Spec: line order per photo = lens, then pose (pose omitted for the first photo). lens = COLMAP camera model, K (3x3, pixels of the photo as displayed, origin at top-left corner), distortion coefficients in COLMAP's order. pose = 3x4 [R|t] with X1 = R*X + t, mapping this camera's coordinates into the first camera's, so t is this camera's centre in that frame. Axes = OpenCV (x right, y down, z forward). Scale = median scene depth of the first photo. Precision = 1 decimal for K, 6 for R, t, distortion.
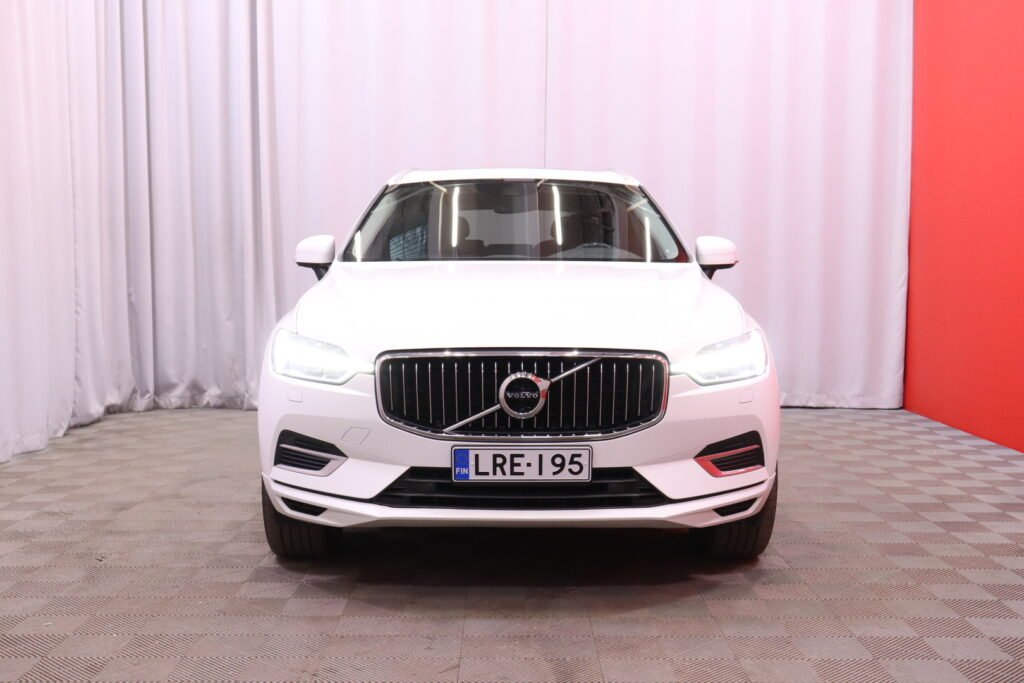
lens RADIAL K [[1219.5, 0, 512.0], [0, 1219.5, 341.5], [0, 0, 1]] dist [-0.006304, -0.004467]
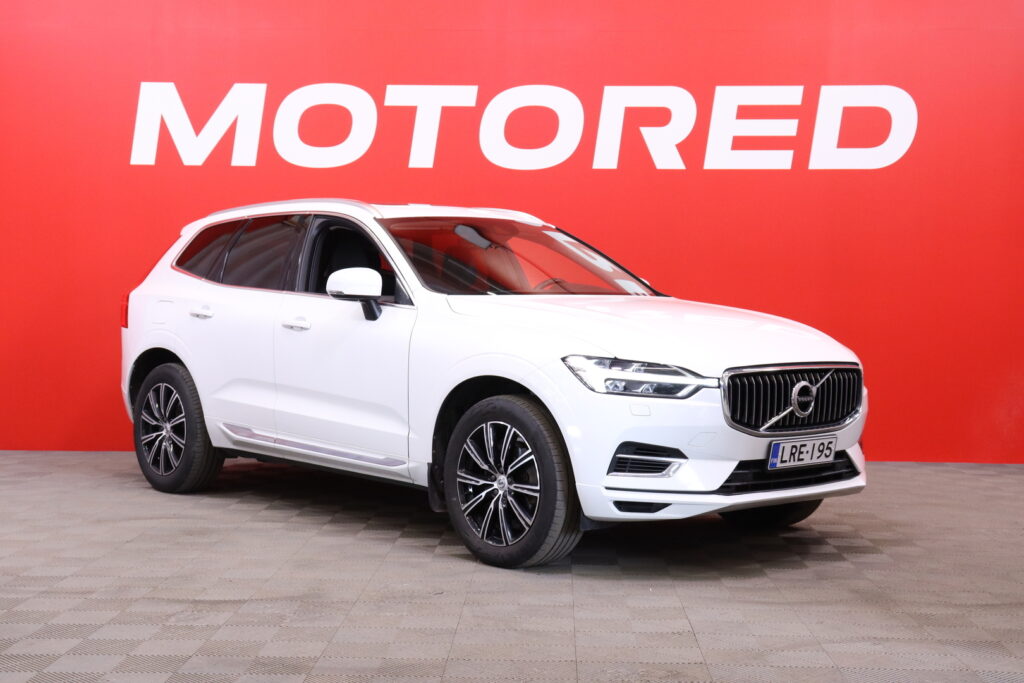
lens RADIAL K [[1454.3, 0, 512.0], [0, 1454.3, 341.5], [0, 0, 1]] dist [0.247643, 0.005196]
pose [[0.737364, -0.020402, 0.675188, -1.270715], [0.040126, 0.999102, -0.013631, -0.008030], [-0.674303, 0.037143, 0.737520, 0.051517]]
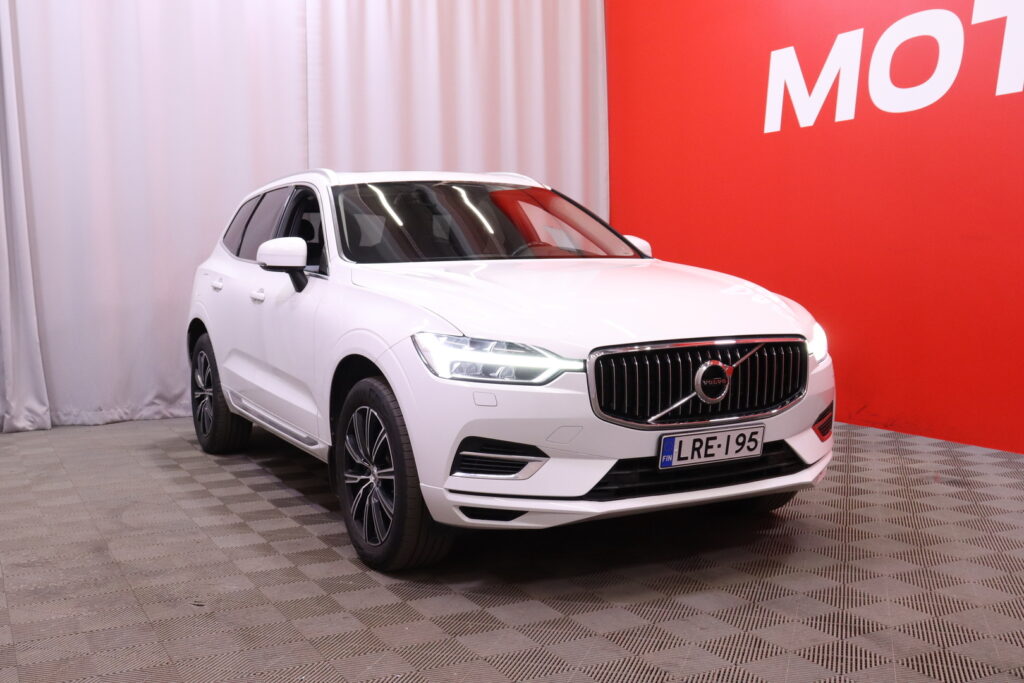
lens RADIAL K [[1095.8, 0, 512.0], [0, 1095.8, 341.5], [0, 0, 1]] dist [-0.008876, -0.005760]
pose [[0.884059, -0.053415, 0.464312, -0.589130], [0.050541, 0.998548, 0.018642, -0.018066], [-0.464634, 0.006986, 0.885475, 0.228699]]
